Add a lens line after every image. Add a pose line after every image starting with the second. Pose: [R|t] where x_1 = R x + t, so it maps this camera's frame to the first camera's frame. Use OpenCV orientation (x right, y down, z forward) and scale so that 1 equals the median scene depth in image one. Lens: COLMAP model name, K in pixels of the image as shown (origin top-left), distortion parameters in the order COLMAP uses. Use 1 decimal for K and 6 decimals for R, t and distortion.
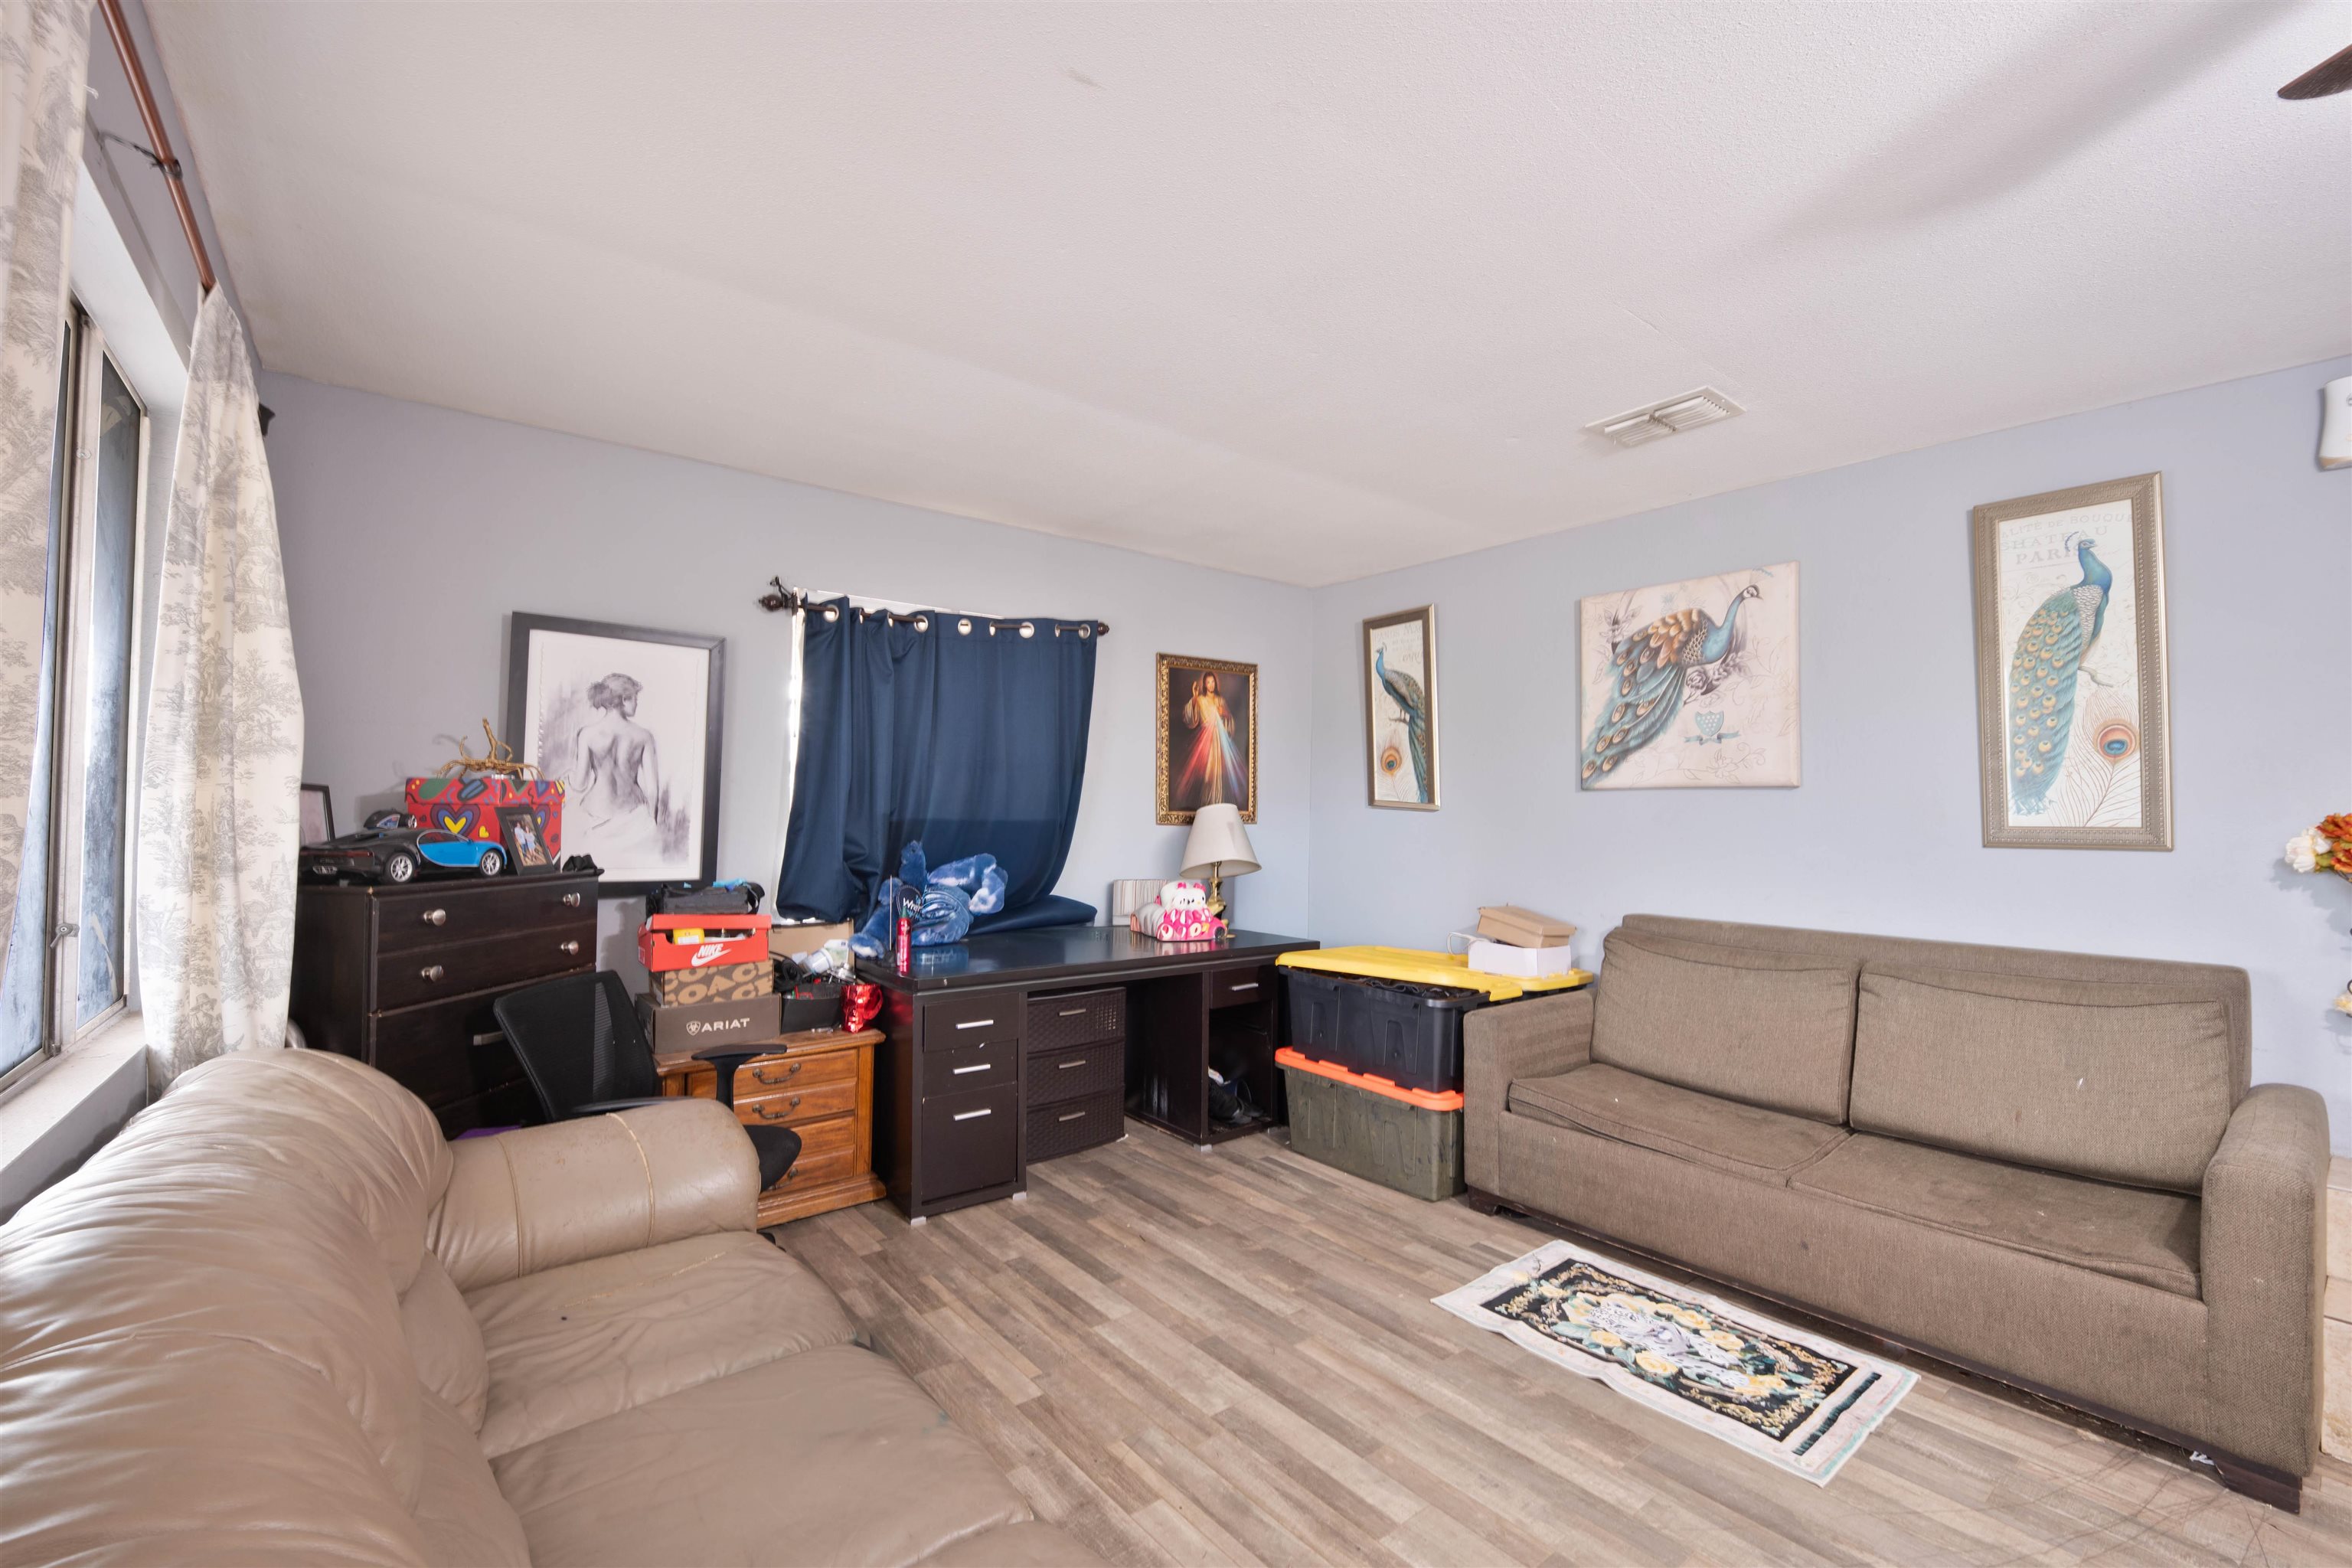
lens RADIAL K [[979.4, 0, 1179.6], [0, 979.4, 779.7], [0, 0, 1]] dist [-0.016634, 0.000079]
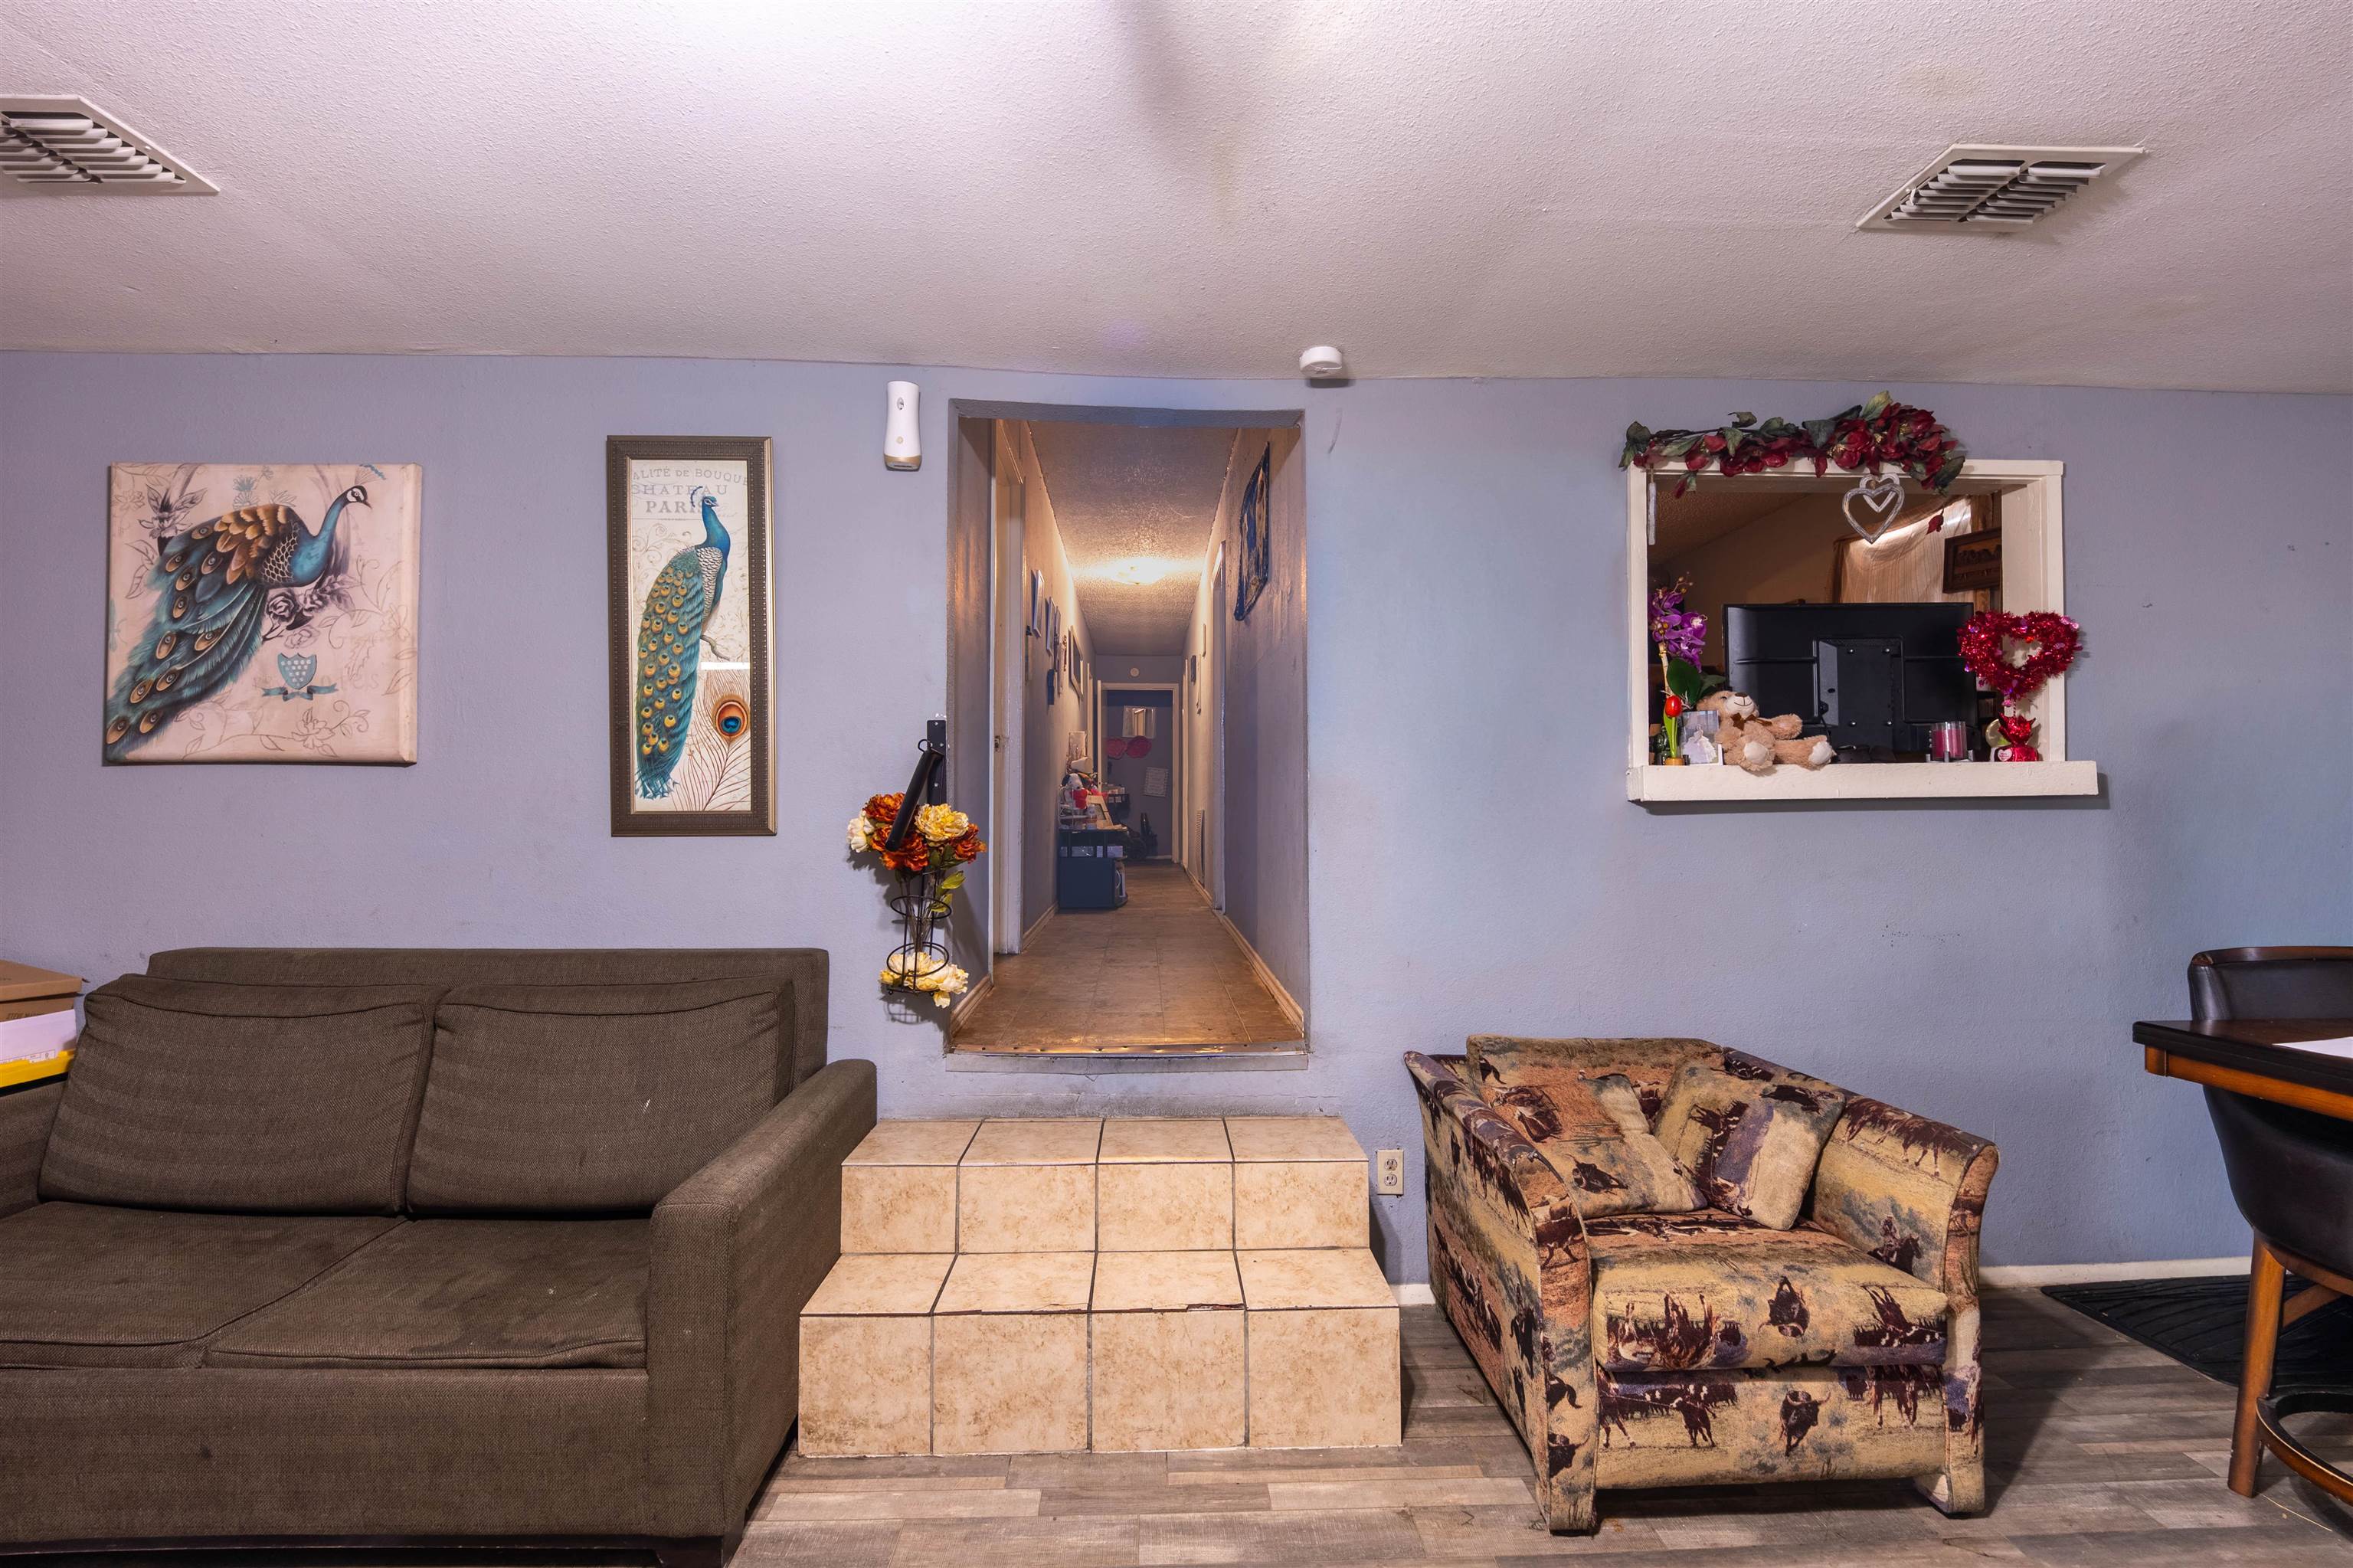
lens RADIAL K [[979.8, 0, 1169.0], [0, 979.8, 792.6], [0, 0, 1]] dist [-0.016634, 0.000079]
pose [[0.597006, -0.000127, 0.802237, 0.439295], [-0.022411, 0.999607, 0.016836, 0.005872], [-0.801924, -0.028030, 0.596769, 0.087112]]
